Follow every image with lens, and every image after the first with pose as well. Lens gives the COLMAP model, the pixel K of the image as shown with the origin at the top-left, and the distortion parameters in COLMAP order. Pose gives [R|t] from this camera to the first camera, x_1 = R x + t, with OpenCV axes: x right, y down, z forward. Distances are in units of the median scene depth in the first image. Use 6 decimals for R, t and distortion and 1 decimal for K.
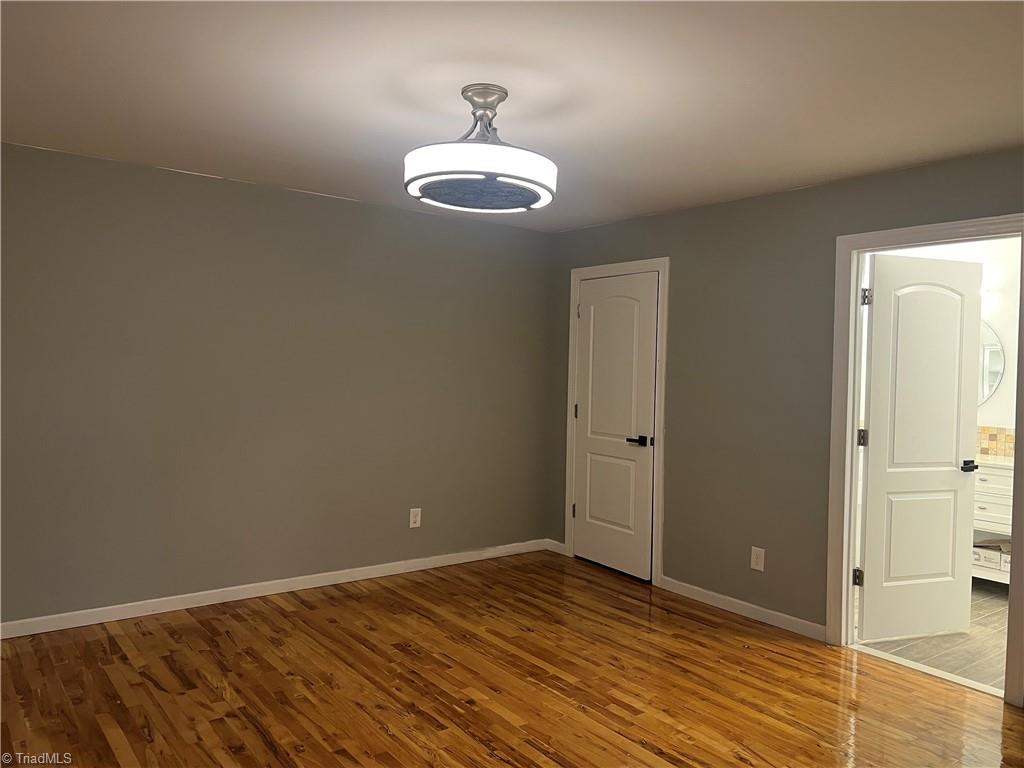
lens RADIAL K [[774.8, 0, 515.1], [0, 774.8, 381.7], [0, 0, 1]] dist [0.002174, -0.000560]
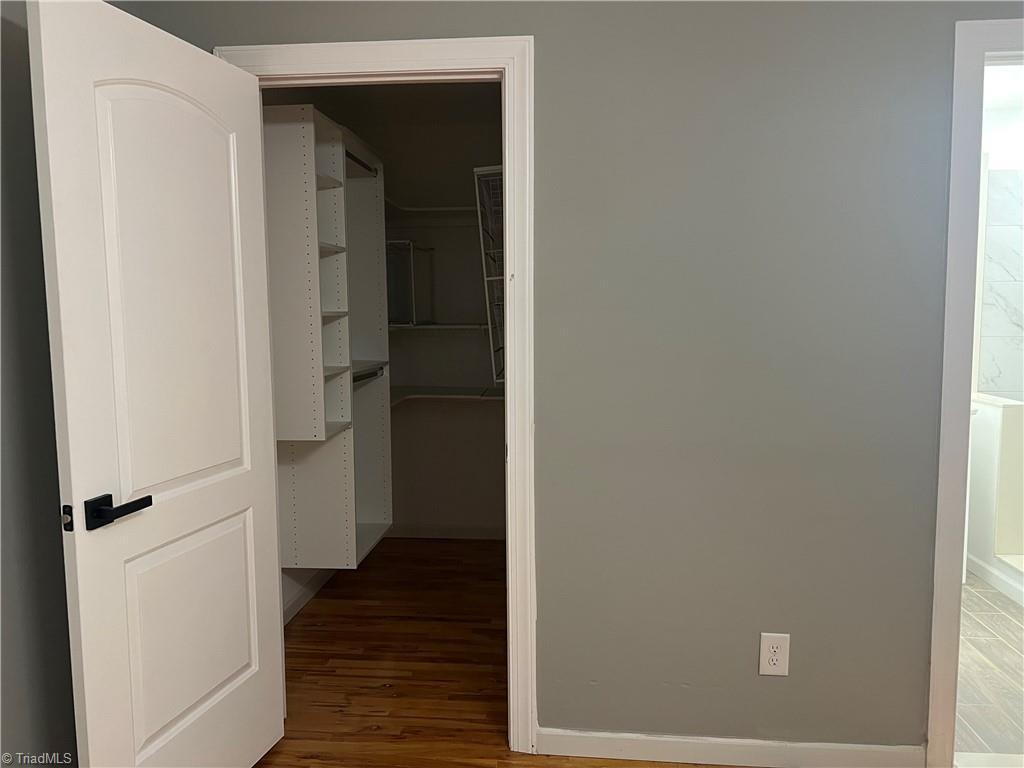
lens RADIAL K [[774.8, 0, 511.2], [0, 774.8, 381.9], [0, 0, 1]] dist [0.002174, -0.000560]
pose [[0.674051, -0.099075, 0.732011, -0.211035], [0.044281, 0.994602, 0.093841, -0.013592], [-0.737357, -0.030839, 0.674799, 0.957628]]
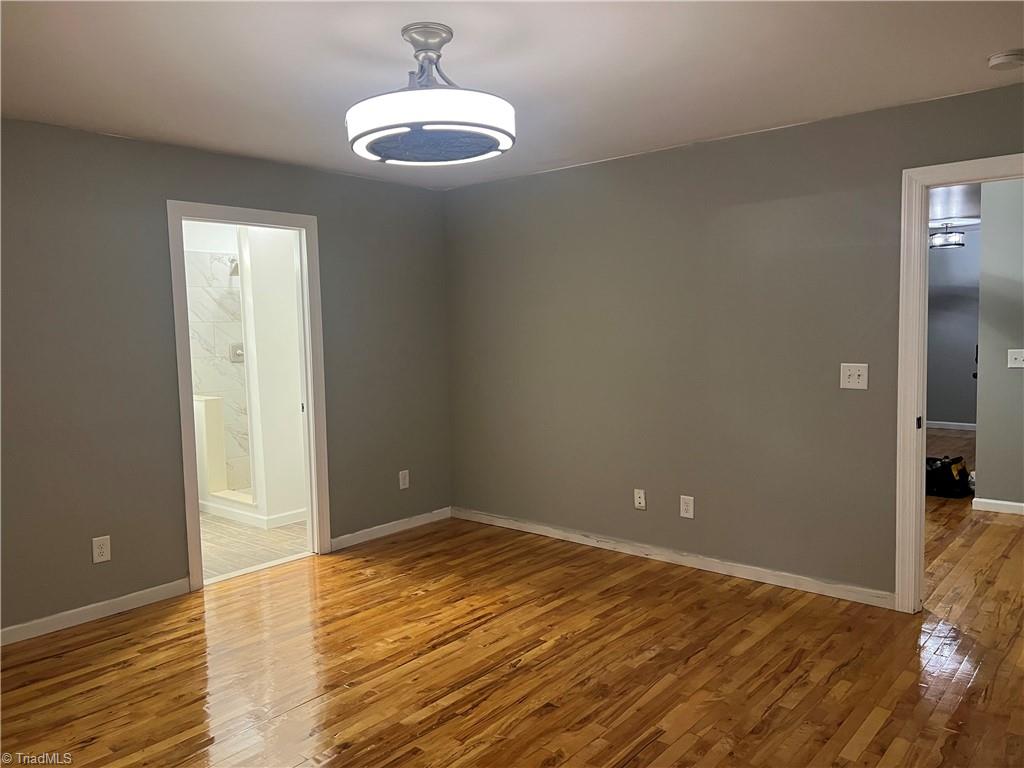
lens RADIAL K [[774.8, 0, 513.0], [0, 774.8, 385.2], [0, 0, 1]] dist [0.002174, -0.000560]
pose [[-0.216511, -0.101580, 0.970981, -0.769512], [0.039741, 0.992831, 0.112728, -0.047586], [-0.975471, 0.062994, -0.210922, 0.875297]]
